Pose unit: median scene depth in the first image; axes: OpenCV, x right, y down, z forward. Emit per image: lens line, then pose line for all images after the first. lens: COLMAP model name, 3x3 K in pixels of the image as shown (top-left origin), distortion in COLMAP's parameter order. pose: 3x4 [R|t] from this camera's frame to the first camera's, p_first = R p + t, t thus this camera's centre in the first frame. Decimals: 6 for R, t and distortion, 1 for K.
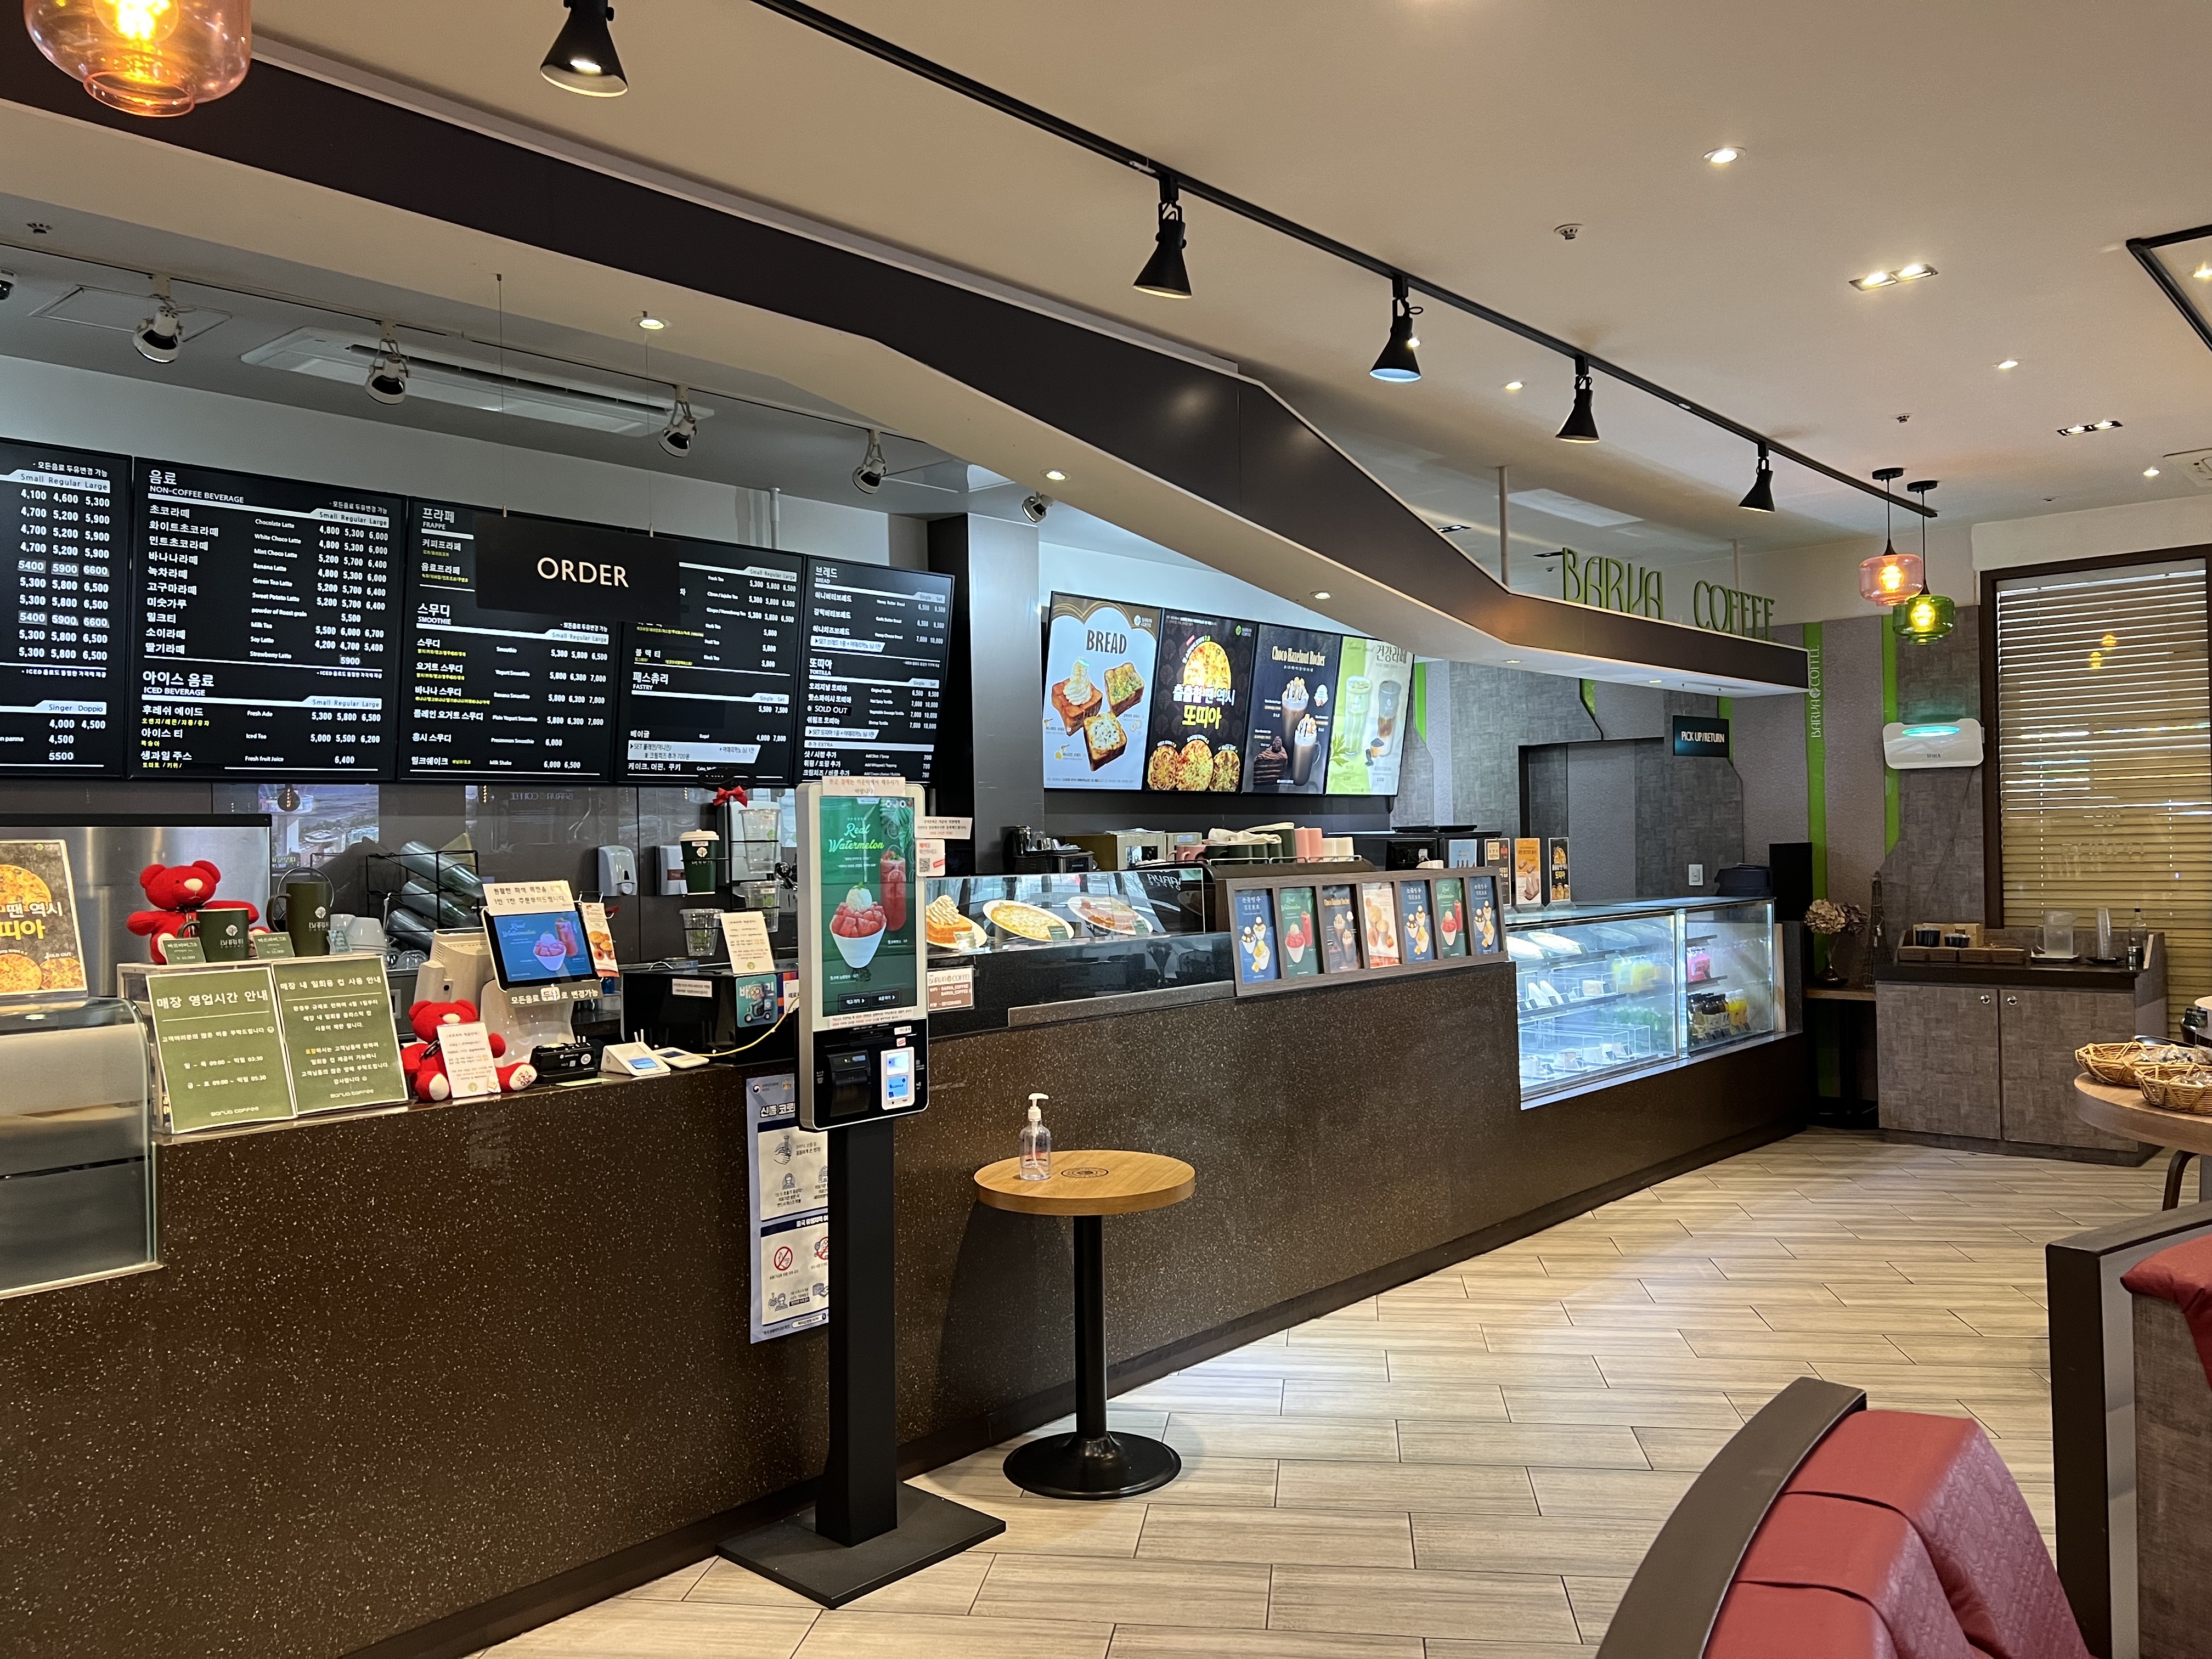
lens RADIAL K [[1629.6, 0, 1109.2], [0, 1629.6, 882.8], [0, 0, 1]] dist [-0.007857, -0.011959]
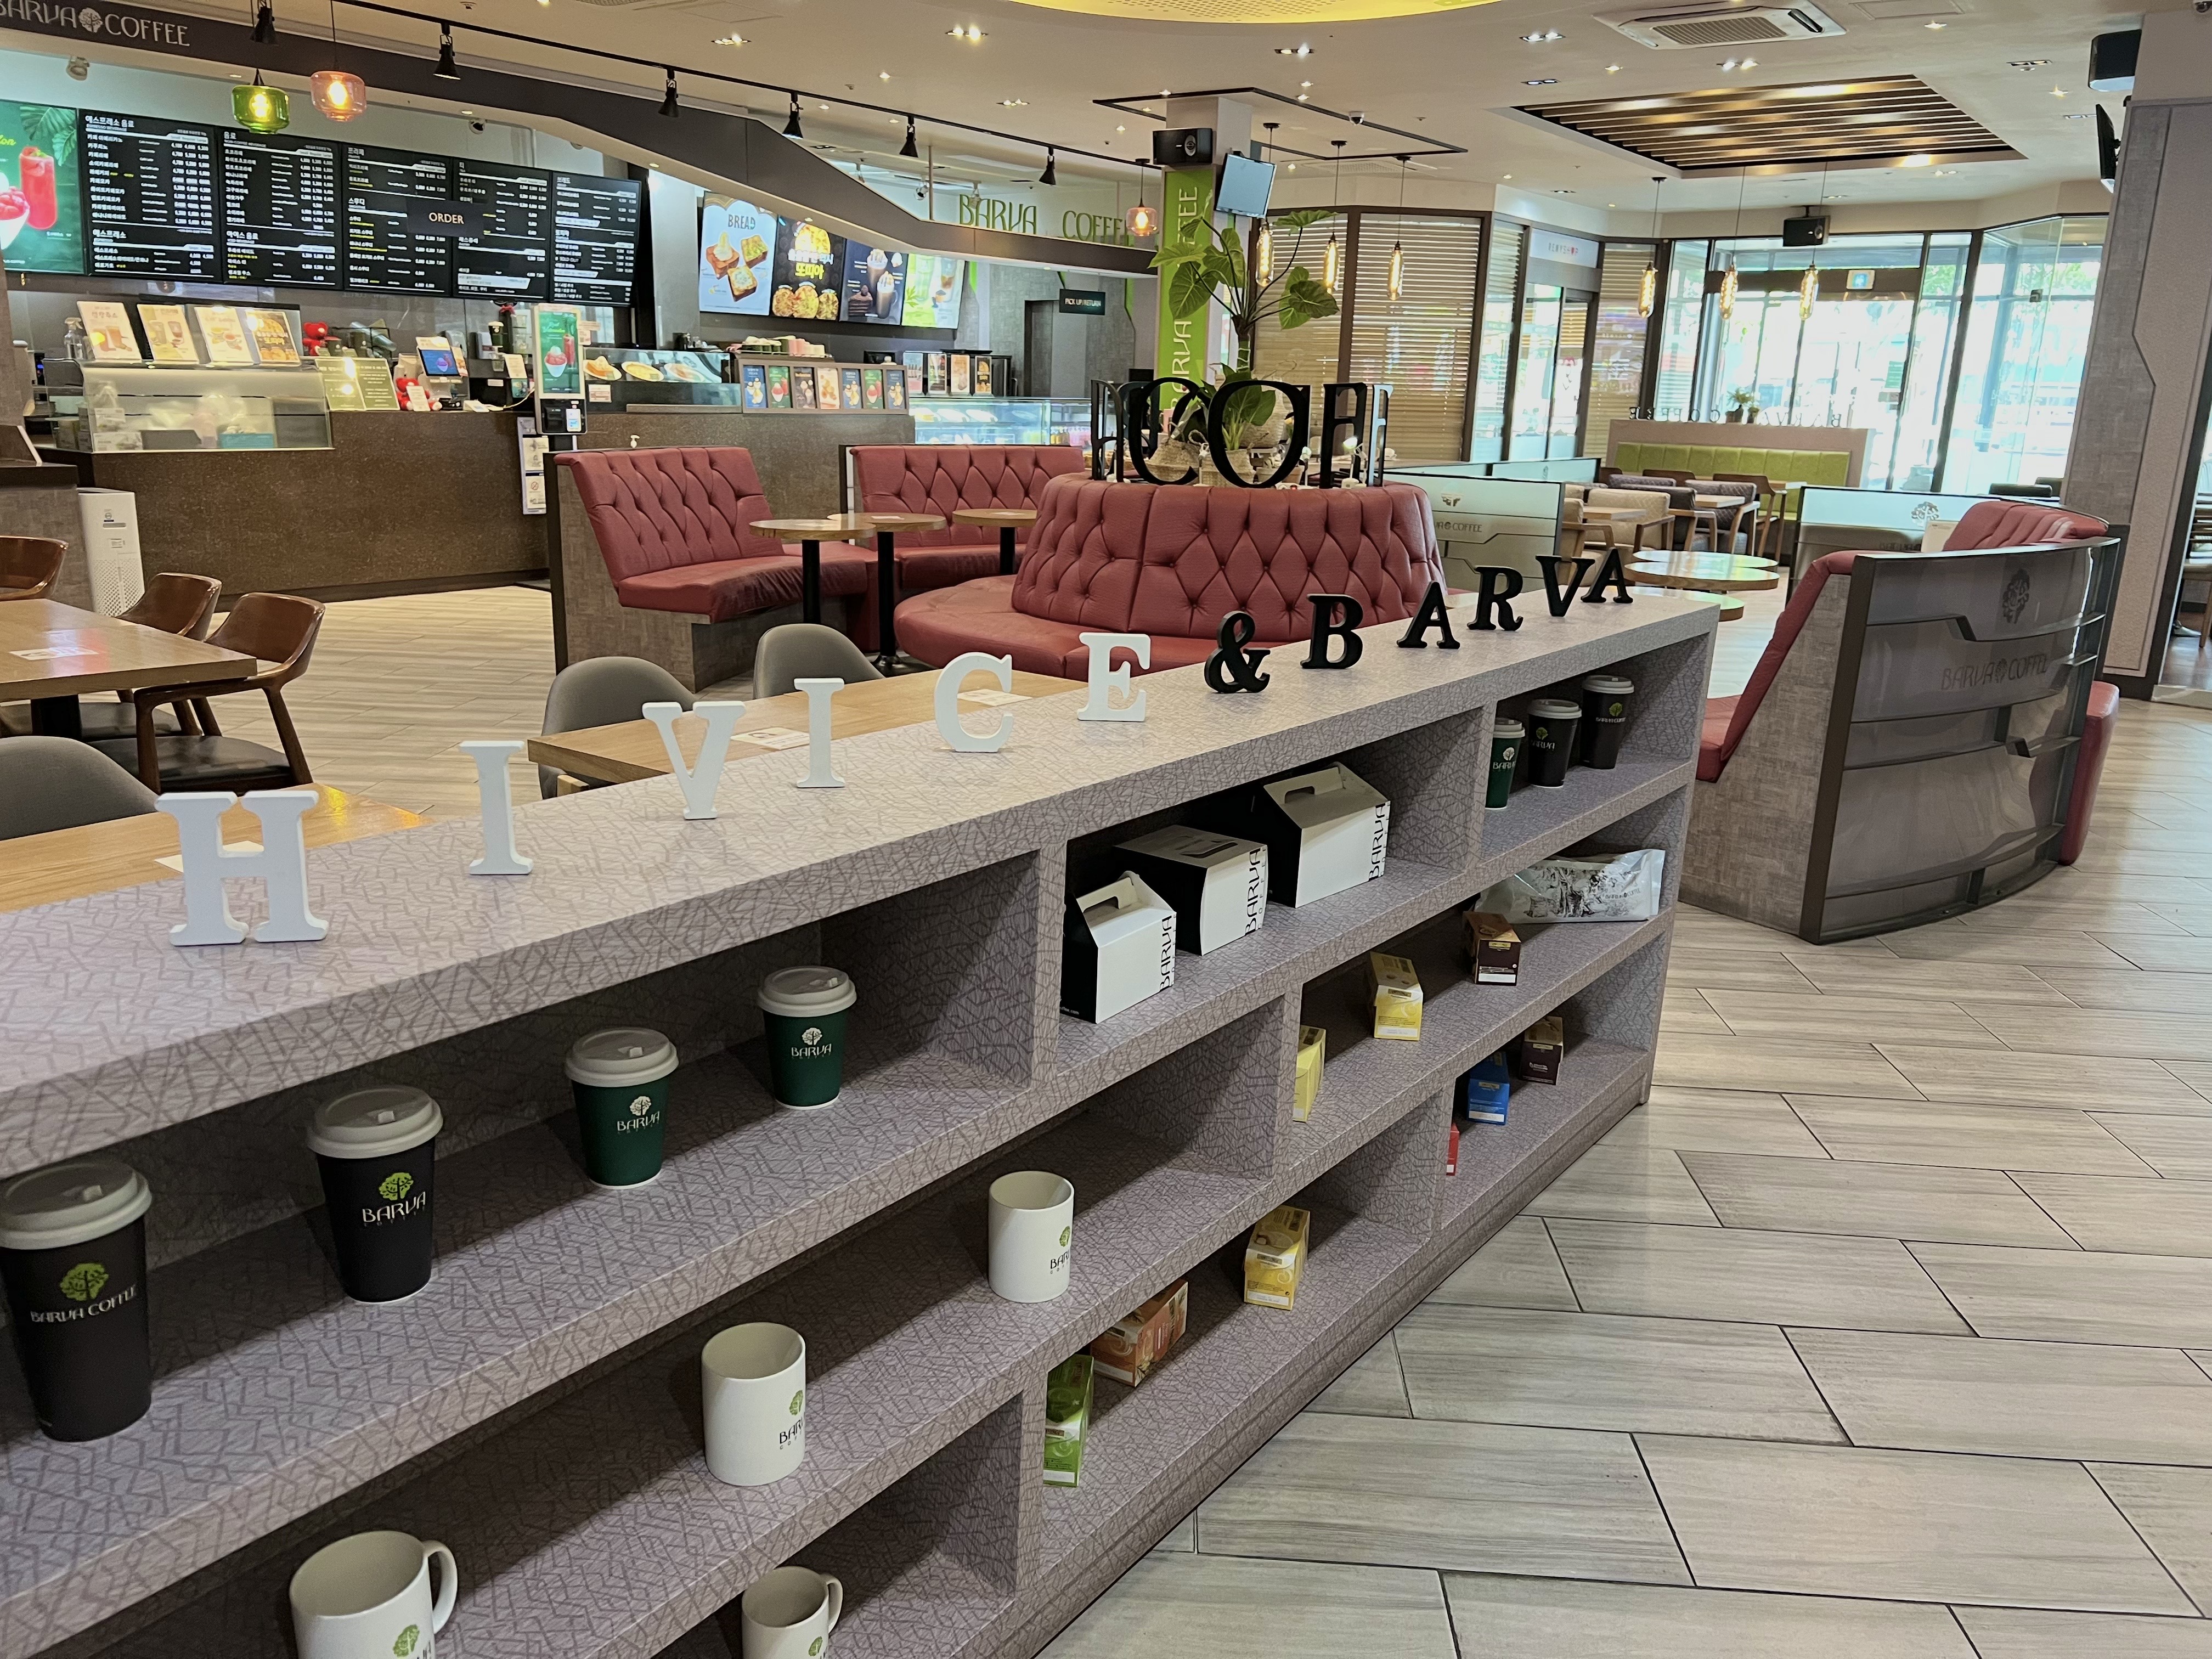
lens RADIAL K [[1629.6, 0, 1109.2], [0, 1629.6, 882.8], [0, 0, 1]] dist [-0.007857, -0.011959]
pose [[0.994348, 0.024513, 0.103304, 0.323334], [-0.051816, 0.961283, 0.270647, 0.051404], [-0.092670, -0.274470, 0.957120, -1.234701]]
